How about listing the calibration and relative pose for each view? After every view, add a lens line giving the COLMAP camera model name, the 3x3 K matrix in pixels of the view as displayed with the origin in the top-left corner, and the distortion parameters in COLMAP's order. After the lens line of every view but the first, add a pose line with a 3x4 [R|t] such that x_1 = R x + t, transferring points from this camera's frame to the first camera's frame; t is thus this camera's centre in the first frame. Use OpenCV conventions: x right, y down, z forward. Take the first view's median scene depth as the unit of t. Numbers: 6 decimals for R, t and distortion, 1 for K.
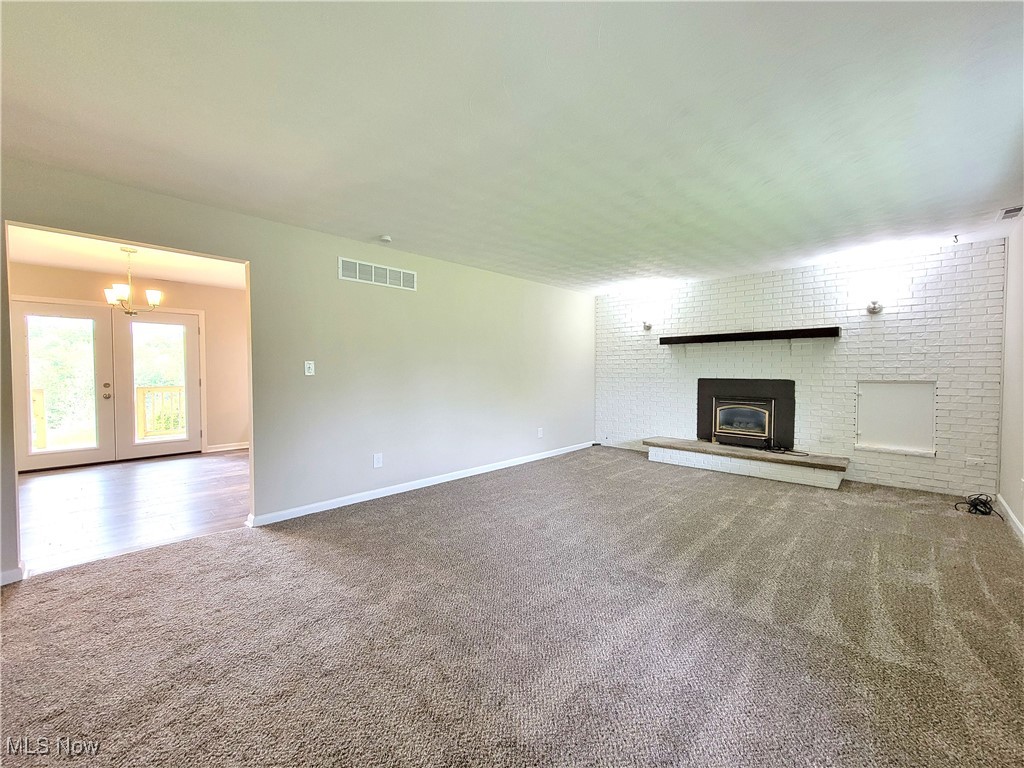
lens RADIAL K [[418.4, 0, 513.8], [0, 418.4, 382.3], [0, 0, 1]] dist [0.000390, -0.000098]
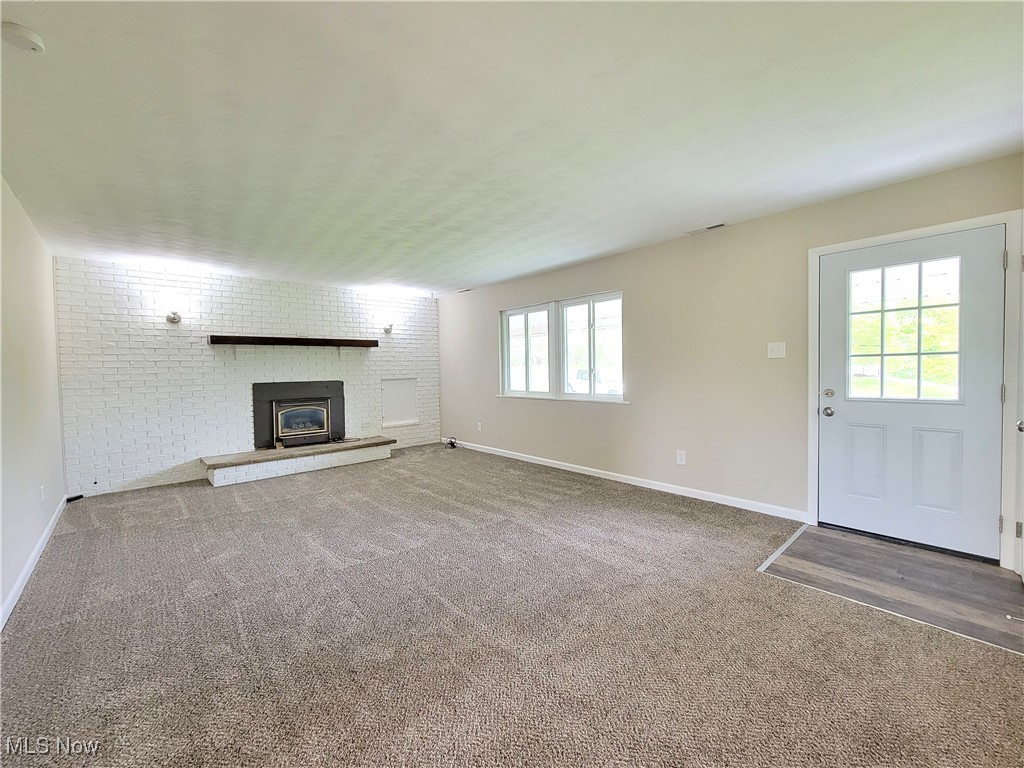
lens RADIAL K [[418.4, 0, 513.8], [0, 418.4, 382.3], [0, 0, 1]] dist [0.000390, -0.000098]
pose [[0.076366, -0.030806, 0.996604, -0.488434], [0.050318, 0.998368, 0.027005, -0.008600], [-0.995809, 0.048085, 0.077791, 0.403094]]
